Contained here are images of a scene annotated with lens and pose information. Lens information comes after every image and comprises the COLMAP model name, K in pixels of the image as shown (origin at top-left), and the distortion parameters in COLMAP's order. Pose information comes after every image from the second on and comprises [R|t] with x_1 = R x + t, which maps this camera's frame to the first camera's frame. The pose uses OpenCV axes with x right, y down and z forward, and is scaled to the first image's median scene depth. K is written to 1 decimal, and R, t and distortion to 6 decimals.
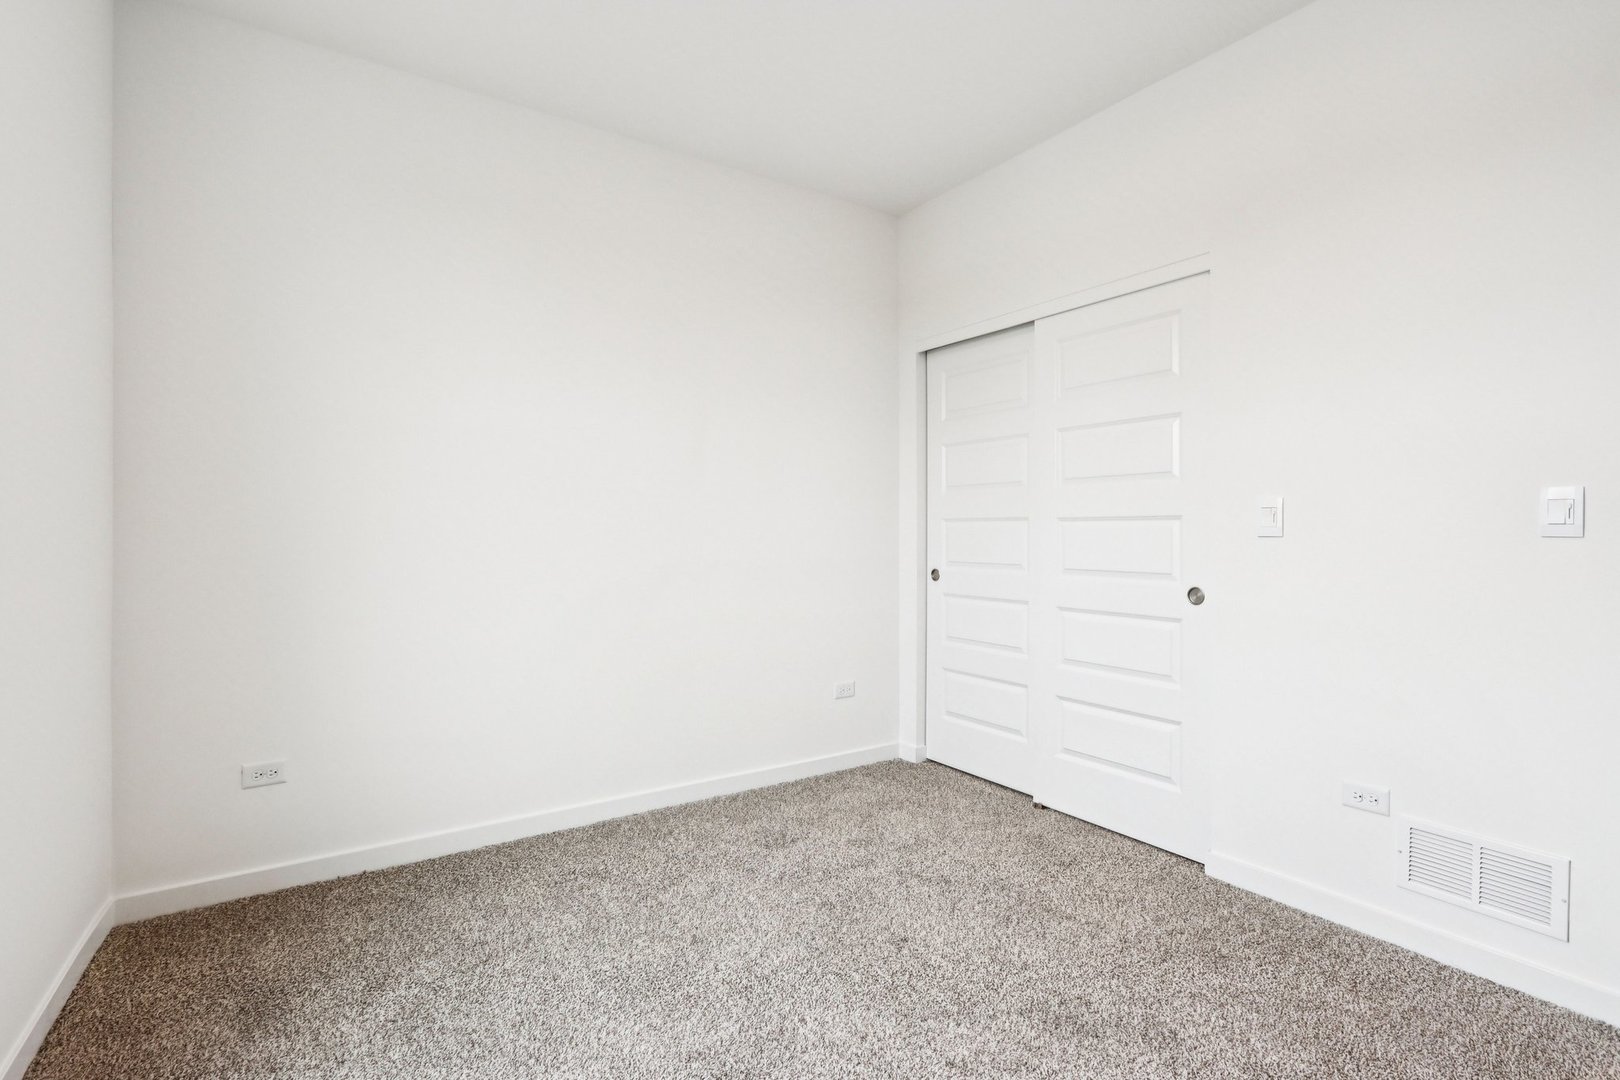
lens RADIAL K [[761.6, 0, 812.0], [0, 761.6, 537.8], [0, 0, 1]] dist [-0.000379, 0.000807]
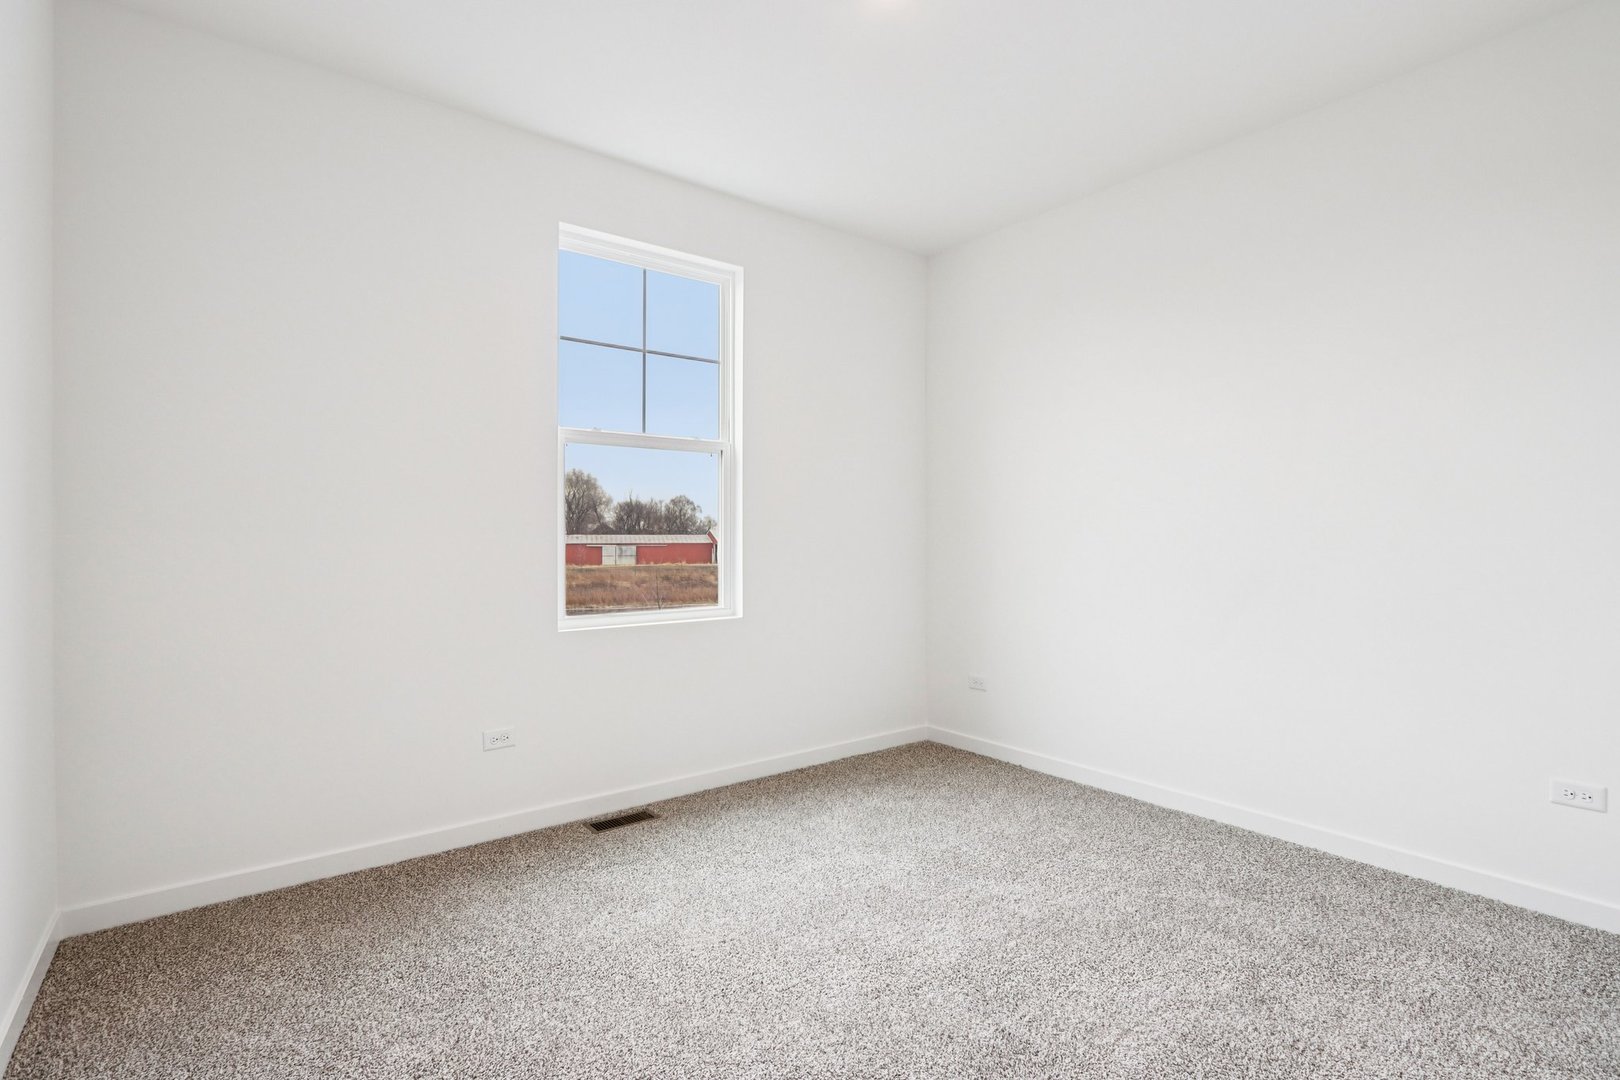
lens RADIAL K [[761.6, 0, 812.0], [0, 761.6, 537.8], [0, 0, 1]] dist [-0.000379, 0.000807]
pose [[0.075882, -0.001424, -0.997116, 0.815482], [-0.008618, 0.999961, -0.002084, 0.004216], [0.997080, 0.008751, 0.075867, 0.462149]]
